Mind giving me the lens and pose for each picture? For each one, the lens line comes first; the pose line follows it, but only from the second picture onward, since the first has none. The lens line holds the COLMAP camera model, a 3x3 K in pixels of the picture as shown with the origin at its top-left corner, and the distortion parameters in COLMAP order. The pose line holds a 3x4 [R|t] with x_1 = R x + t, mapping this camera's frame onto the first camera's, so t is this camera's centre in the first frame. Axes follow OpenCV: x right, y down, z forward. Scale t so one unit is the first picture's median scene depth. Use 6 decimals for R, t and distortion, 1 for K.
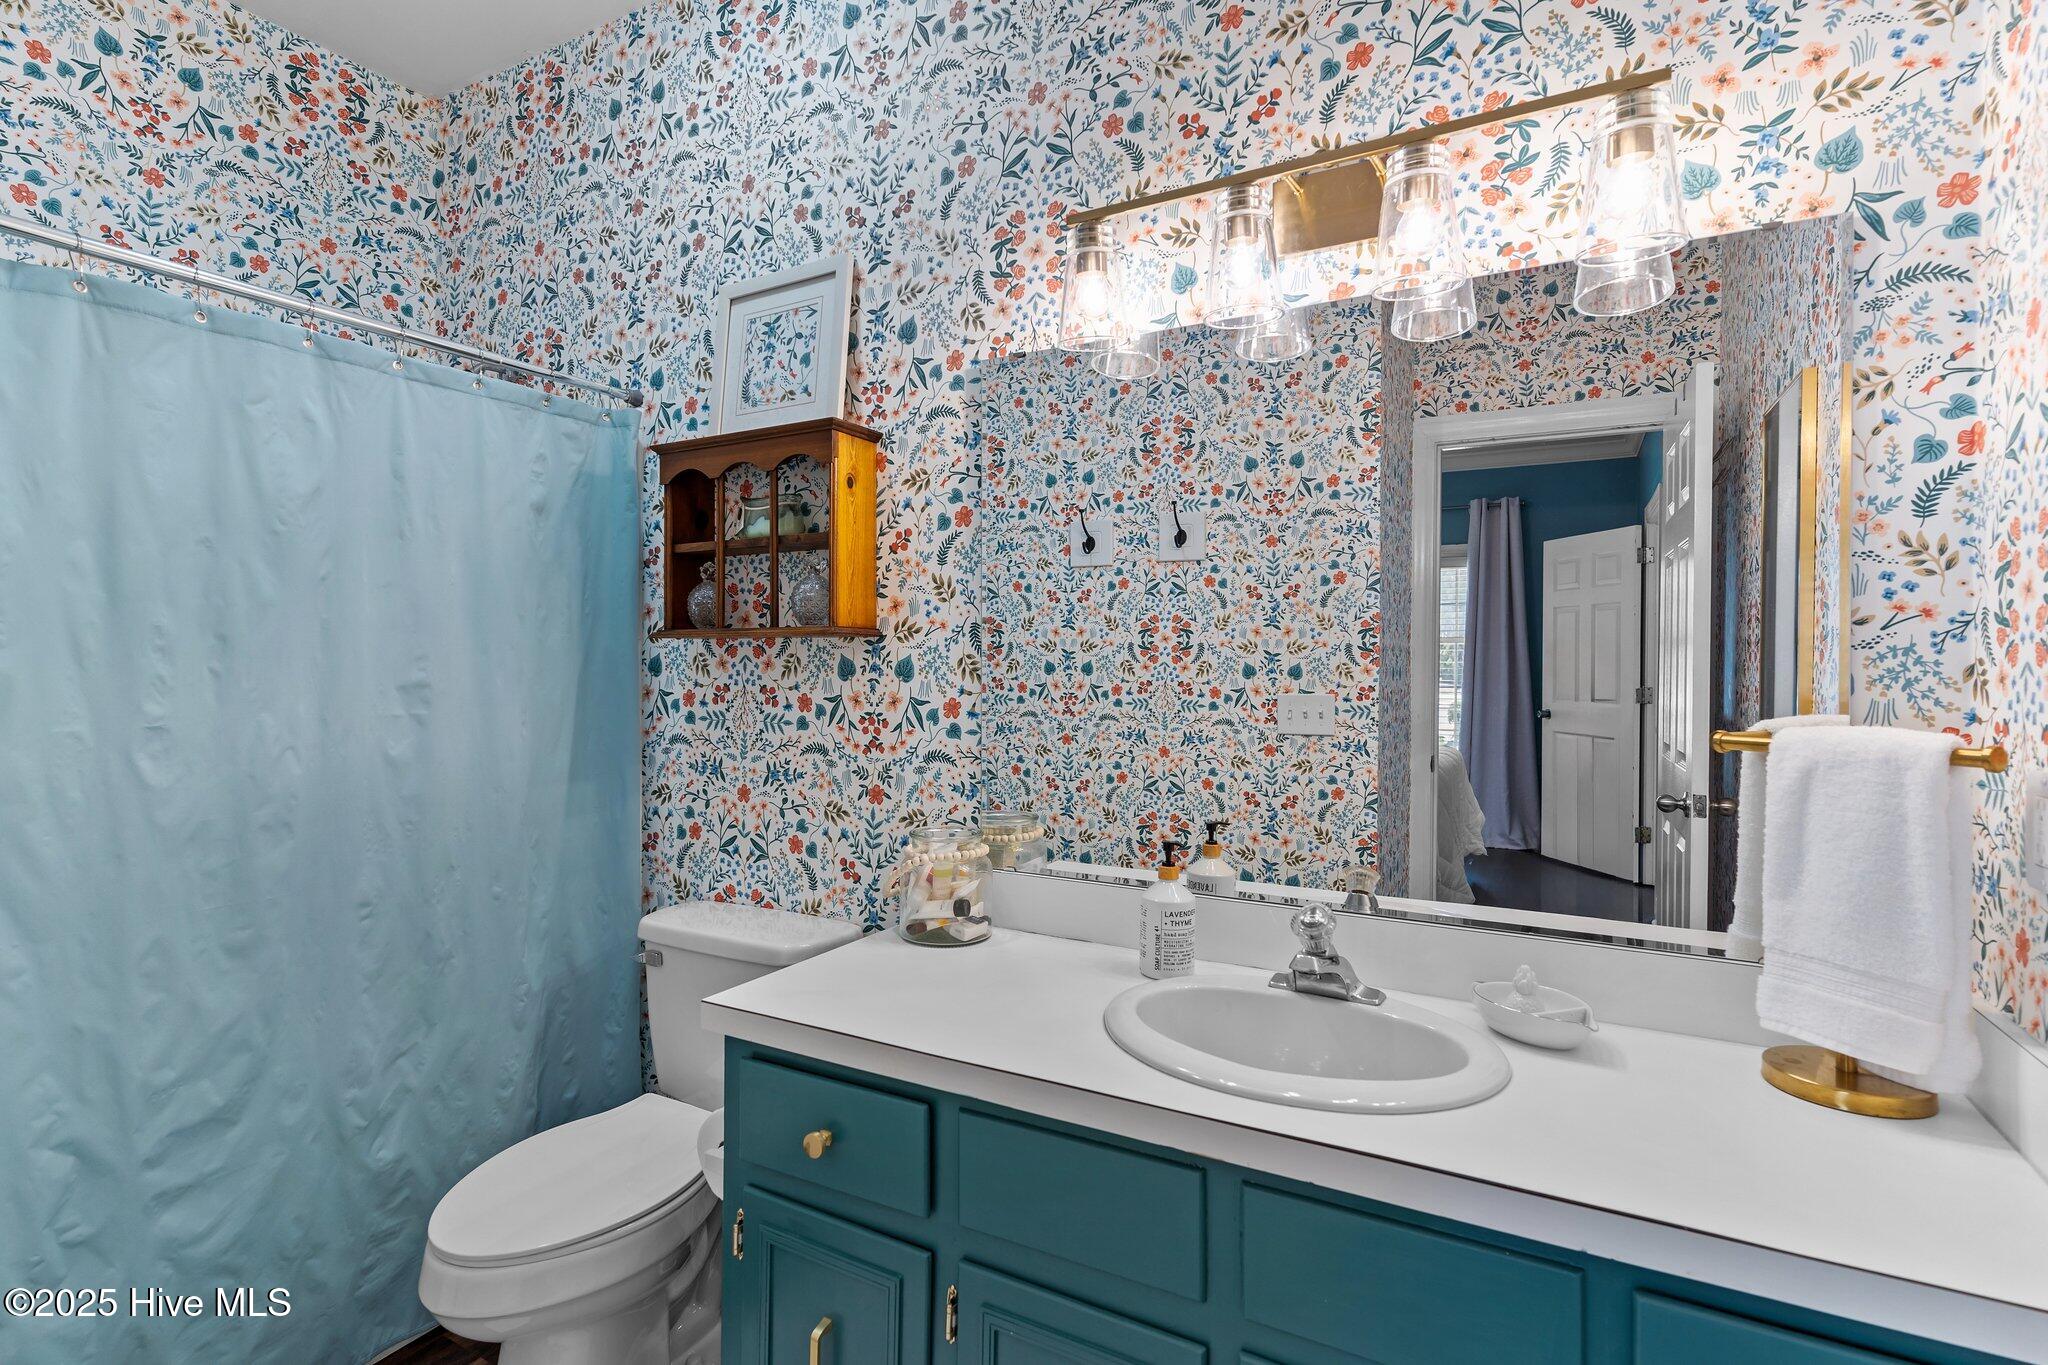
lens RADIAL K [[1019.8, 0, 1026.1], [0, 1019.8, 677.6], [0, 0, 1]] dist [0.005841, -0.001818]
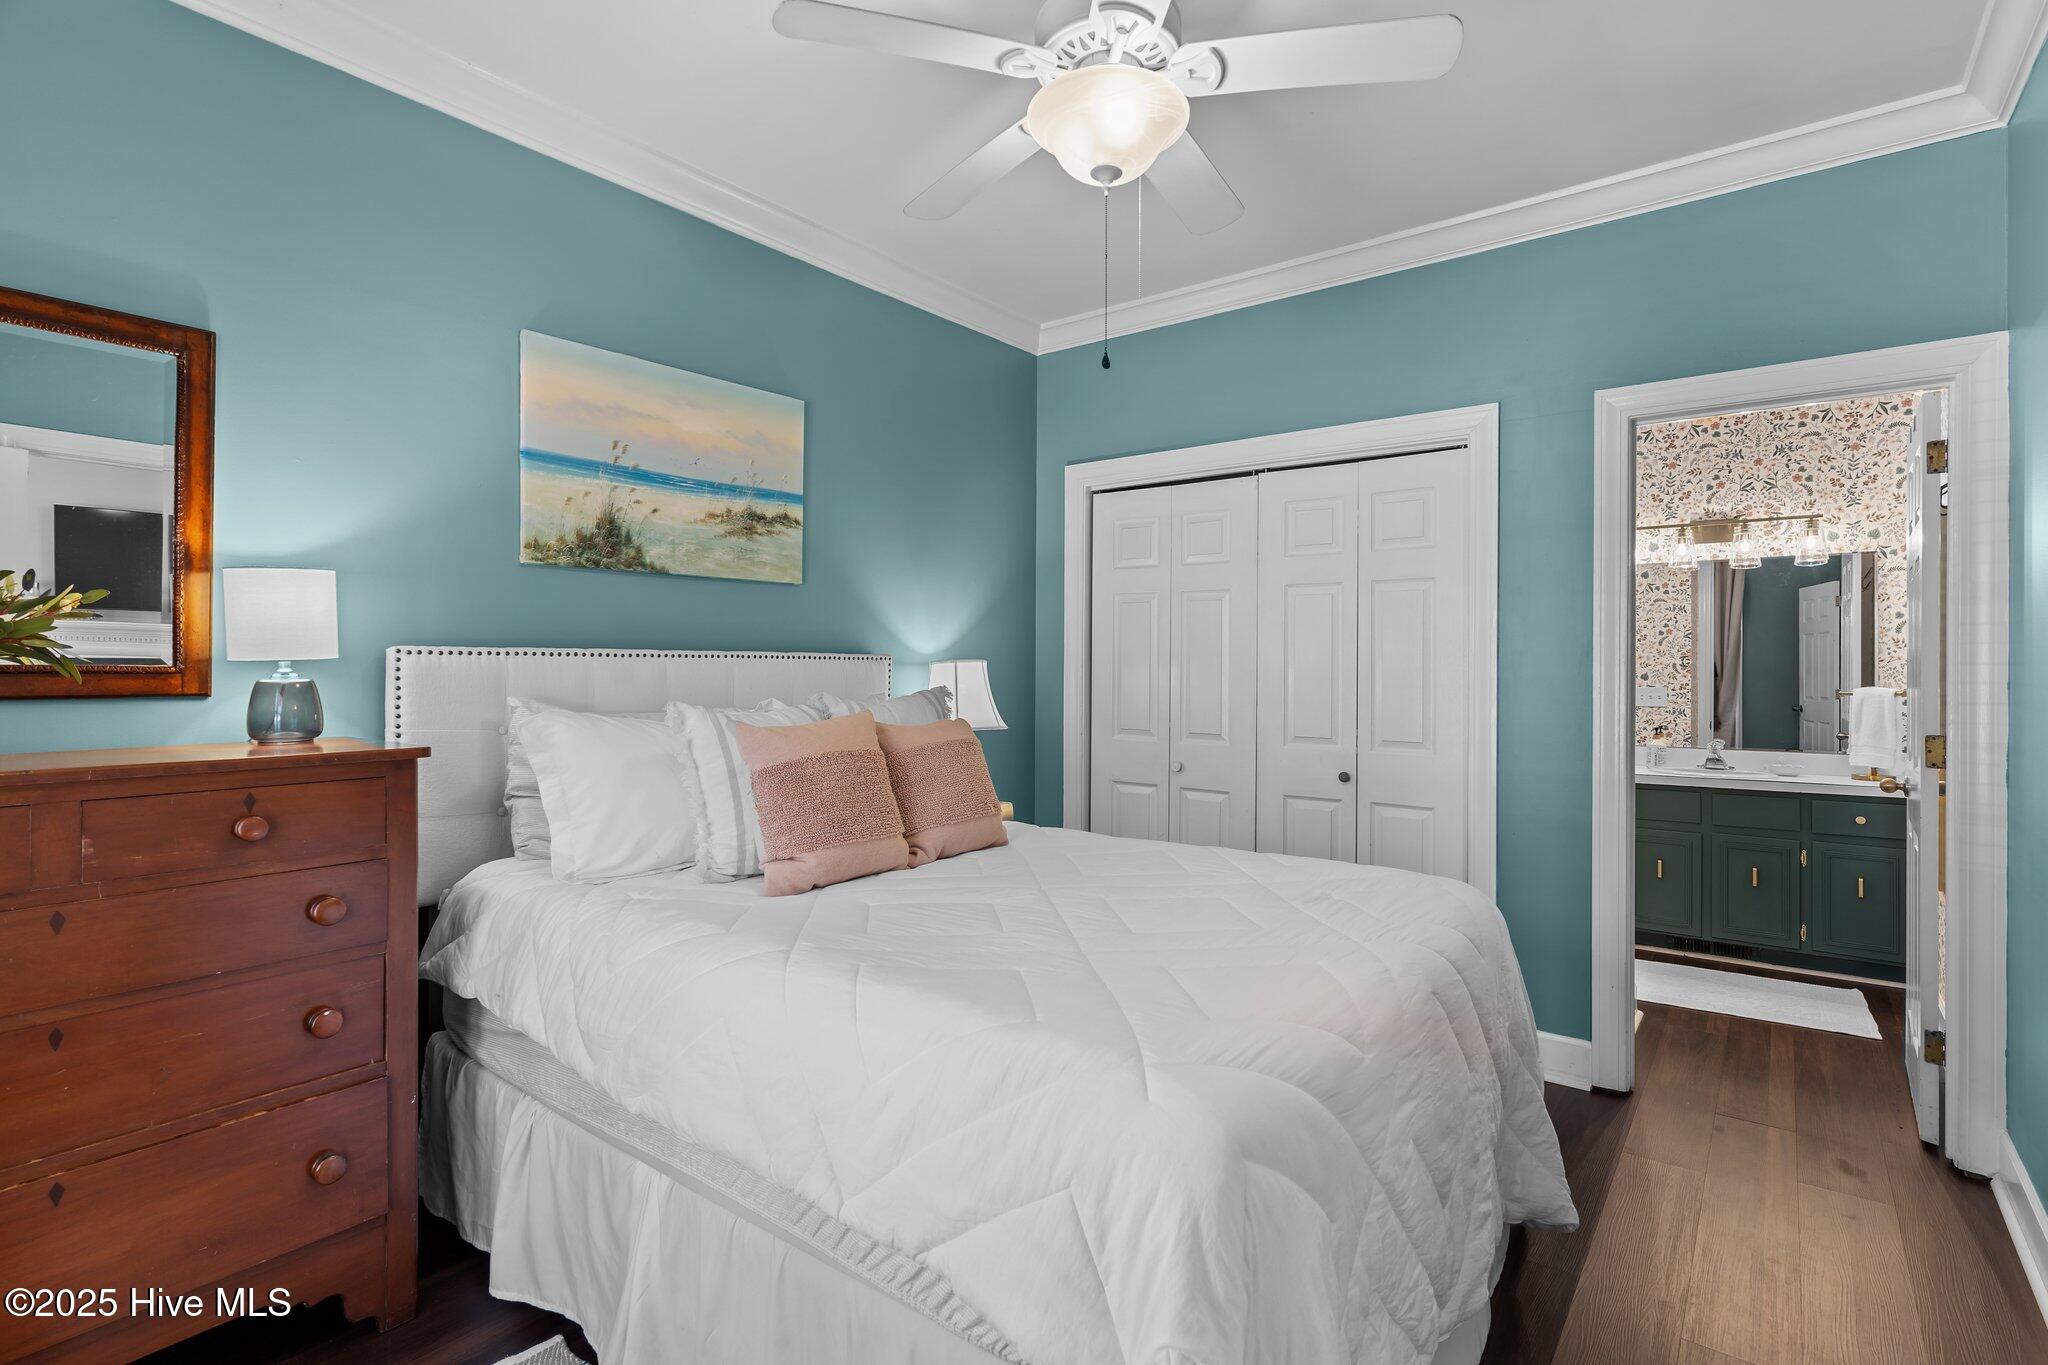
lens RADIAL K [[1019.8, 0, 1022.3], [0, 1019.8, 679.7], [0, 0, 1]] dist [0.005841, -0.001818]
pose [[0.989259, -0.004066, -0.146116, -1.413698], [0.002808, 0.999957, -0.008812, 0.031583], [0.146145, 0.008307, 0.989228, -2.562212]]
